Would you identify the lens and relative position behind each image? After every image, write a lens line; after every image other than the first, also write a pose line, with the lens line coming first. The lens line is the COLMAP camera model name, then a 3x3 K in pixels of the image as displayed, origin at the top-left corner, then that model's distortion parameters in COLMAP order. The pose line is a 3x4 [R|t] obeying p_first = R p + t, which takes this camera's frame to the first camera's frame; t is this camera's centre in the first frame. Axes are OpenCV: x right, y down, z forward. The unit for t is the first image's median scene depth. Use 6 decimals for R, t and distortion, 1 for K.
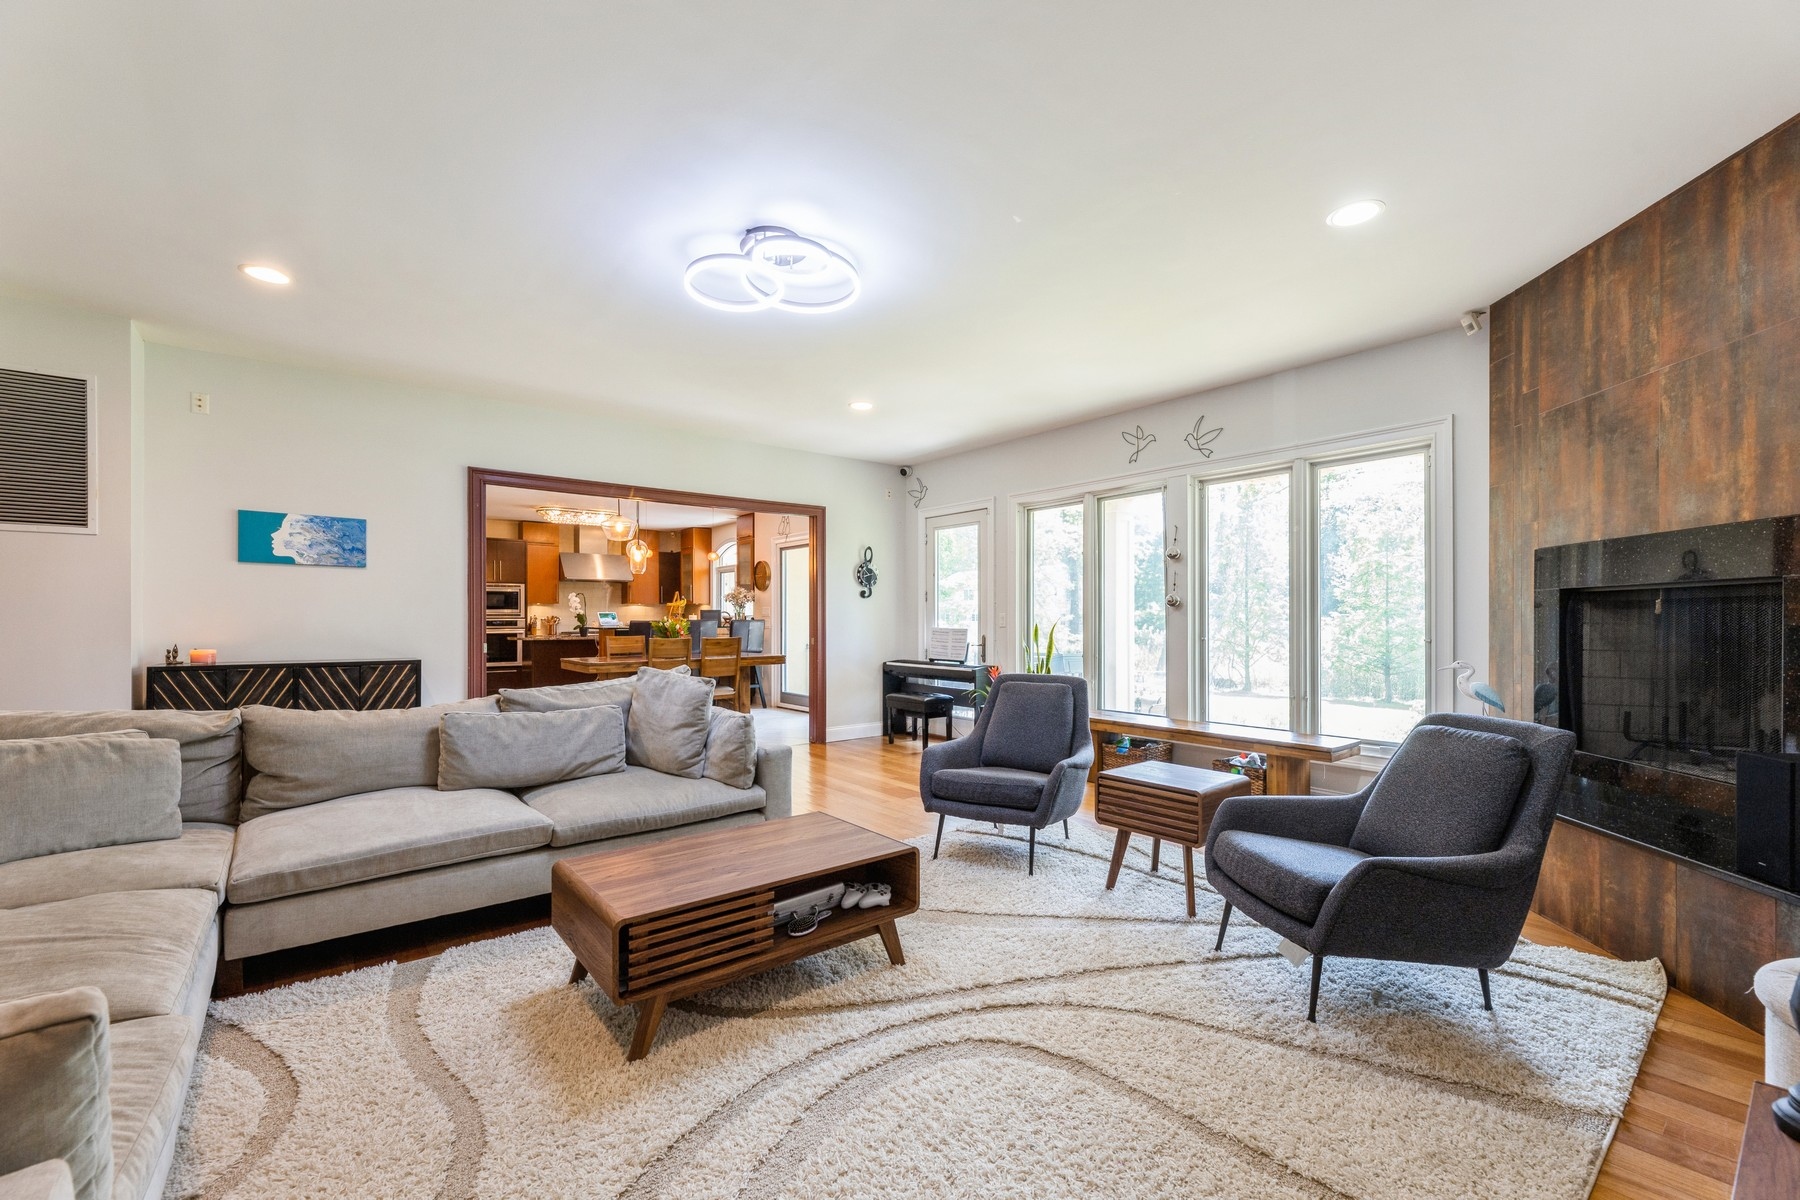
lens RADIAL K [[737.9, 0, 910.4], [0, 737.9, 609.7], [0, 0, 1]] dist [0.001052, 0.000456]
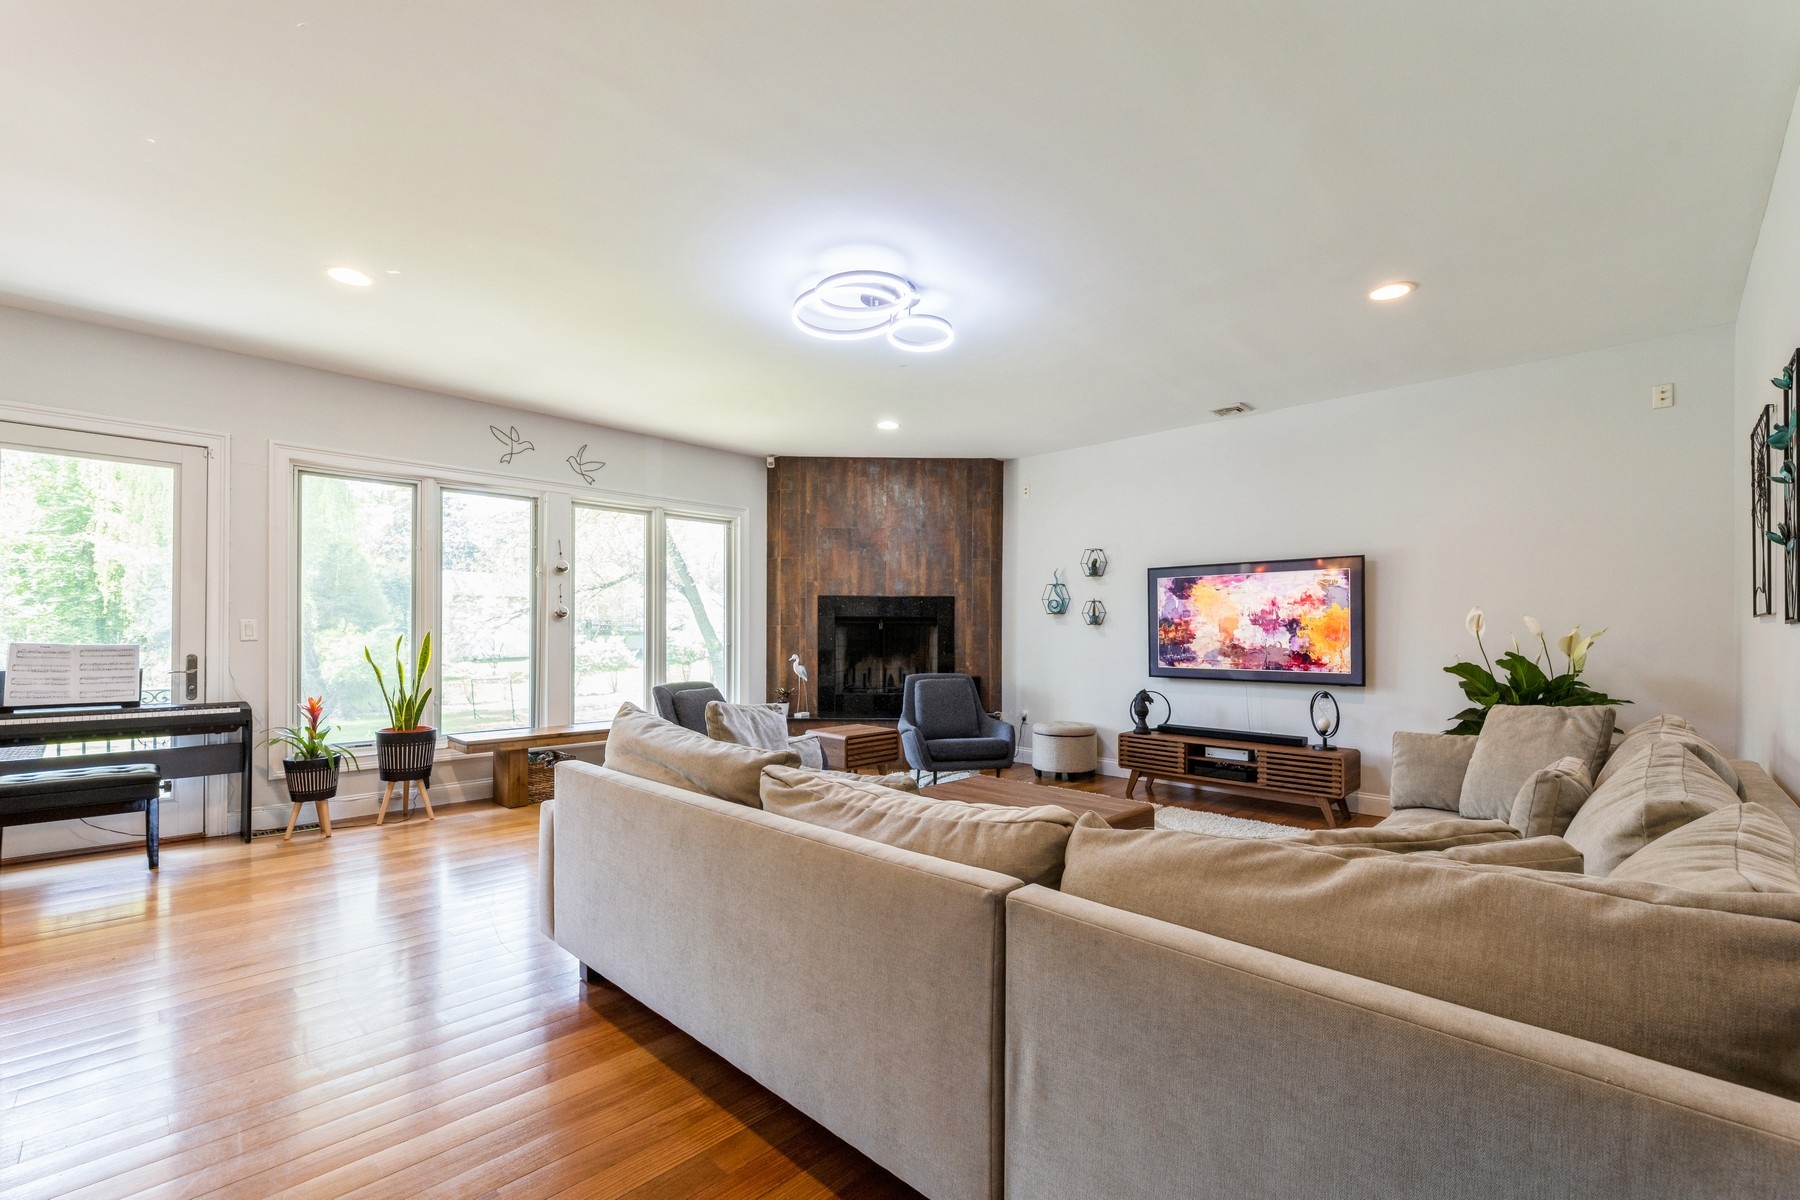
lens RADIAL K [[768.6, 0, 905.8], [0, 768.6, 632.4], [0, 0, 1]] dist [0.000687, -0.006516]
pose [[-0.117181, 0.001793, 0.993109, -0.396931], [-0.017532, 0.999839, -0.003874, 0.005659], [-0.992956, -0.017865, -0.117131, 0.331248]]
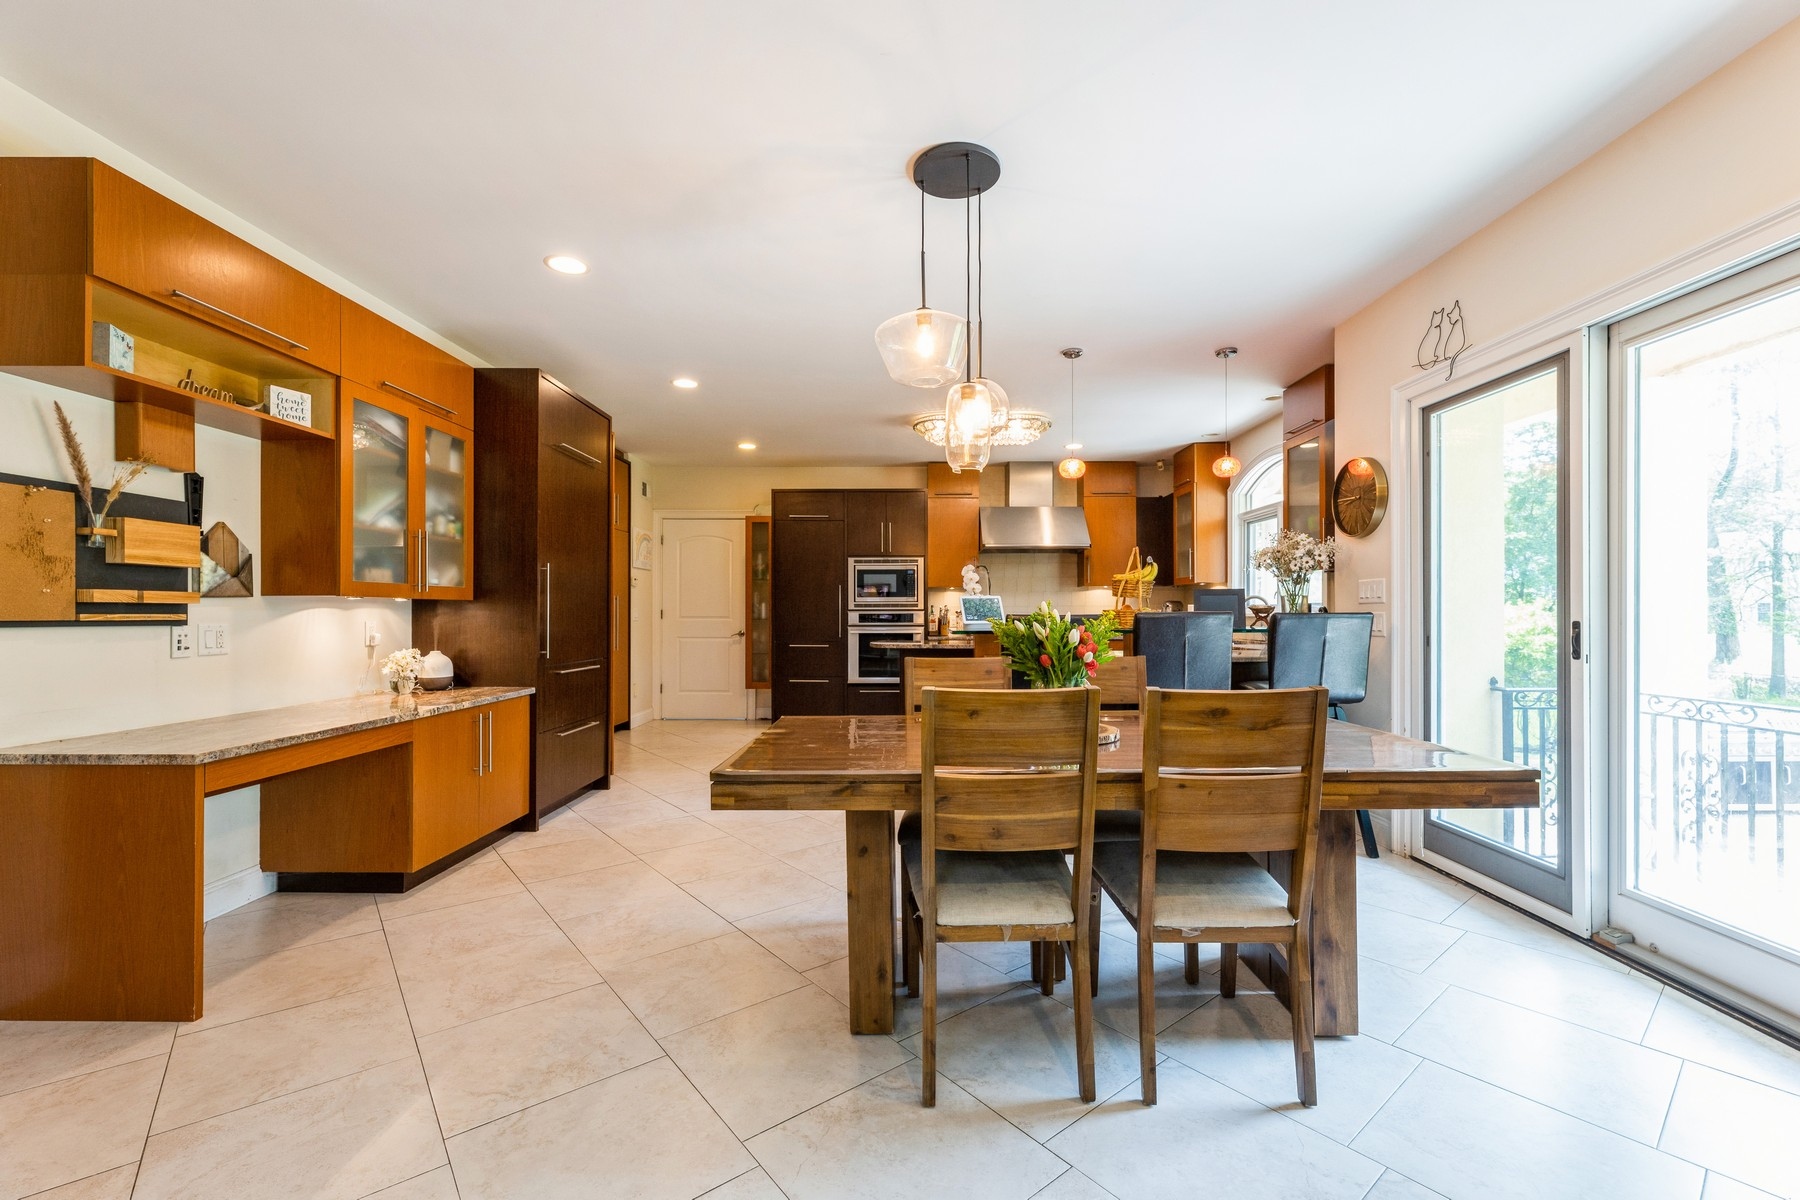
lens RADIAL K [[737.9, 0, 910.4], [0, 737.9, 609.7], [0, 0, 1]] dist [0.001052, 0.000456]
pose [[0.771462, -0.001684, -0.636273, -0.135291], [0.007005, 0.999958, 0.005846, 0.008029], [0.636236, -0.008967, 0.771442, 0.549515]]
